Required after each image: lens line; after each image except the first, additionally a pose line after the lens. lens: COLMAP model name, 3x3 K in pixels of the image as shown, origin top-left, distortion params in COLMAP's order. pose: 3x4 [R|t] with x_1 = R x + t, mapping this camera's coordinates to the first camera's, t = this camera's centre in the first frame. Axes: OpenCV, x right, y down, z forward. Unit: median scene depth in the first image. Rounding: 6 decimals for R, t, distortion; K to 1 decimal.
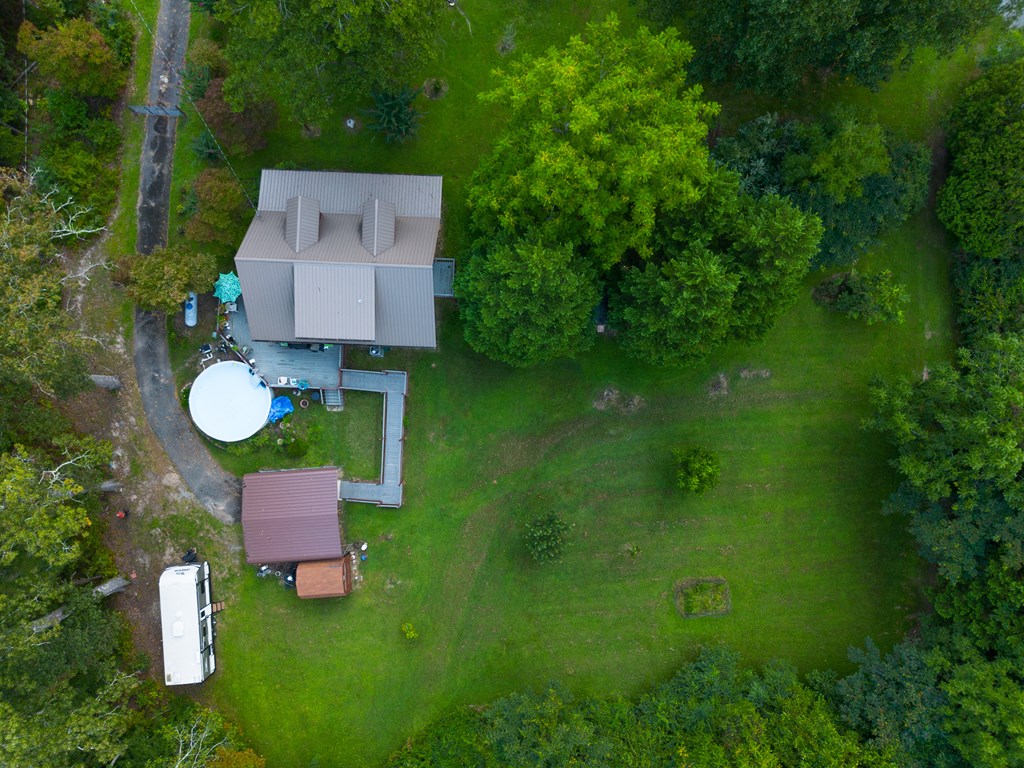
lens RADIAL K [[690.5, 0, 513.8], [0, 690.5, 393.4], [0, 0, 1]] dist [0.040324, -0.027560]
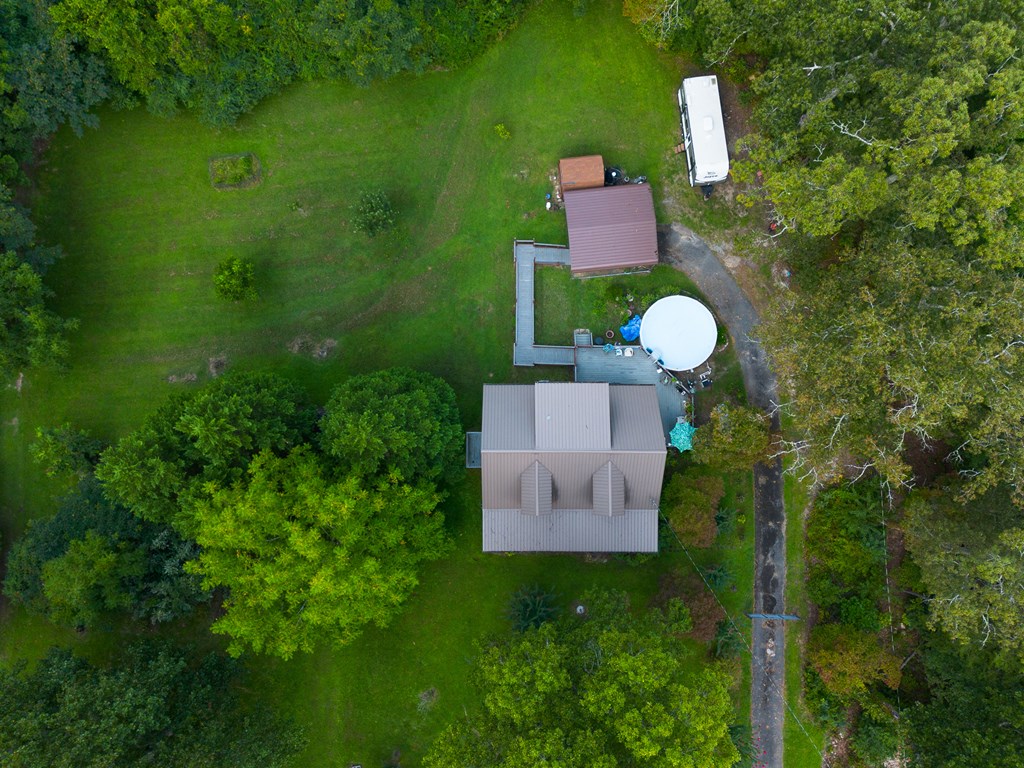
lens RADIAL K [[753.6, 0, 512.0], [0, 753.6, 384.0], [0, 0, 1]] dist [0.052941, -0.041564]
pose [[-0.999385, 0.034936, -0.002933, -0.147871], [-0.035037, -0.992323, 0.118608, -0.195153], [0.001234, 0.118638, 0.992937, -0.139007]]
